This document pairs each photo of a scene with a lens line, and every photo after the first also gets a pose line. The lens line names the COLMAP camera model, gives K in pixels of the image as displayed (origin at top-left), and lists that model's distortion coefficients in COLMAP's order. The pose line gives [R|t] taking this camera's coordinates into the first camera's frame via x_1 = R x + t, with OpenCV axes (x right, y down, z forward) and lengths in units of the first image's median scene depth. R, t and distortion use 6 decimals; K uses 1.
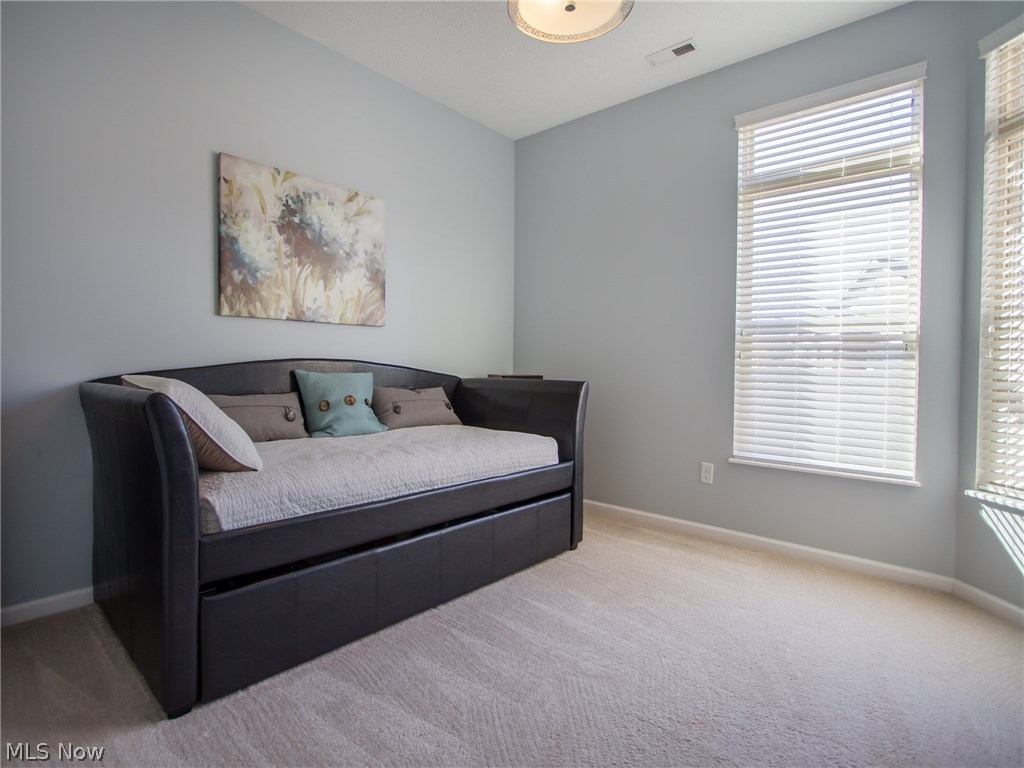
lens RADIAL K [[524.7, 0, 512.2], [0, 524.7, 373.6], [0, 0, 1]] dist [-0.000916, -0.000279]
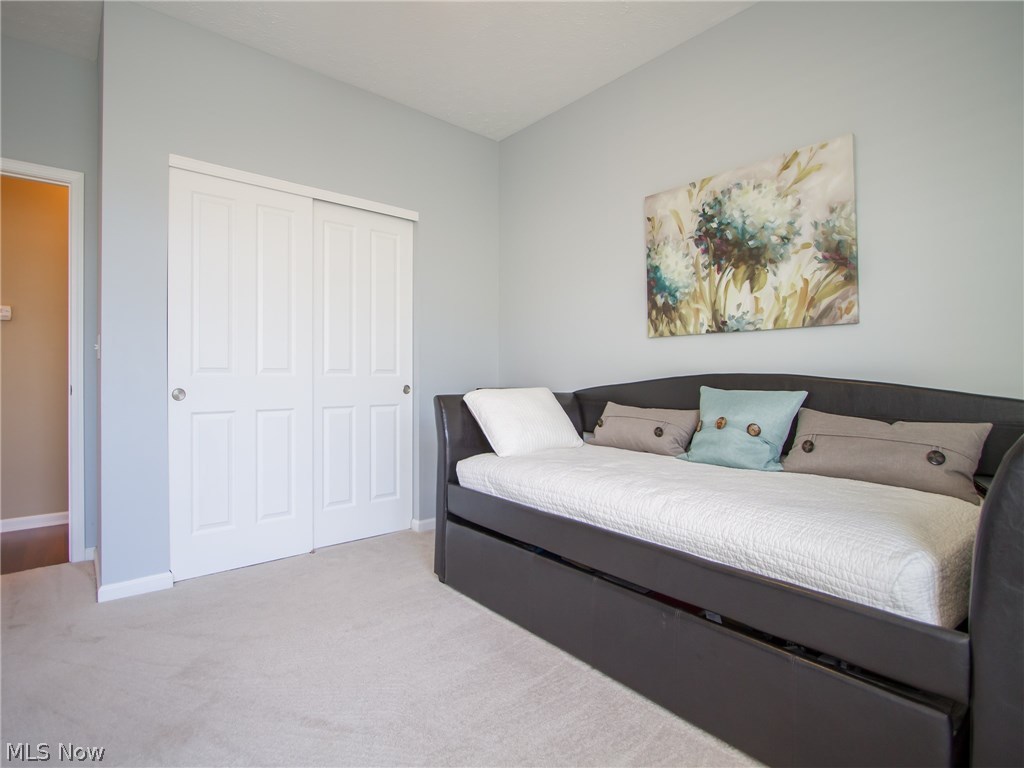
lens RADIAL K [[524.7, 0, 512.2], [0, 524.7, 373.6], [0, 0, 1]] dist [-0.000916, -0.000279]
pose [[-0.155277, -0.015974, -0.987742, 0.554719], [-0.020027, 0.999715, -0.013019, -0.010137], [0.987668, 0.017760, -0.155552, 0.789924]]
